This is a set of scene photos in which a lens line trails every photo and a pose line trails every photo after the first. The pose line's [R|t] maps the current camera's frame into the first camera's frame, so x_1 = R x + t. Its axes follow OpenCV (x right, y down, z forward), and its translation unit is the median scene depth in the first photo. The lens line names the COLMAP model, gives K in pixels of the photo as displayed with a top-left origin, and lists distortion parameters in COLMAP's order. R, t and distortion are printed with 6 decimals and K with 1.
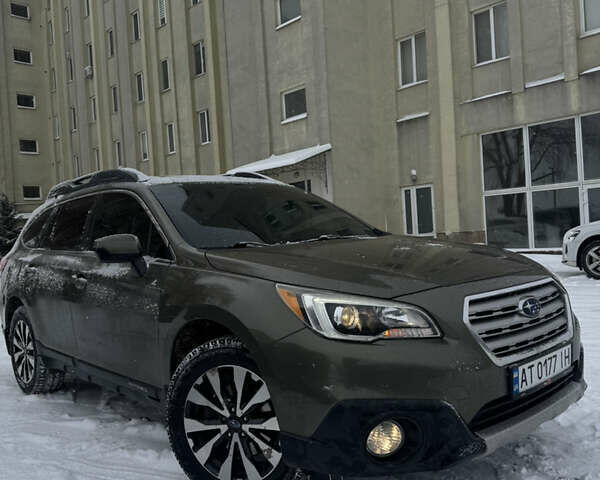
lens RADIAL K [[535.7, 0, 300.9], [0, 535.7, 244.4], [0, 0, 1]] dist [0.010355, -0.009915]
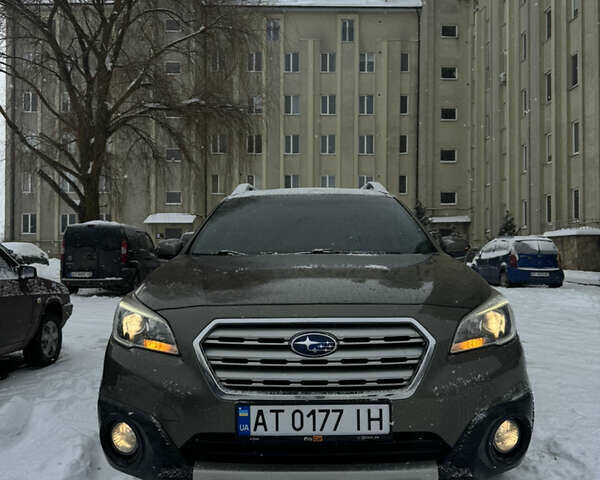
lens RADIAL K [[535.7, 0, 300.9], [0, 535.7, 237.7], [0, 0, 1]] dist [0.010355, -0.009915]
pose [[0.750745, 0.038450, -0.659472, 0.983163], [-0.052844, 0.998601, -0.001935, -0.048956], [0.658475, 0.036301, 0.751727, 0.357459]]
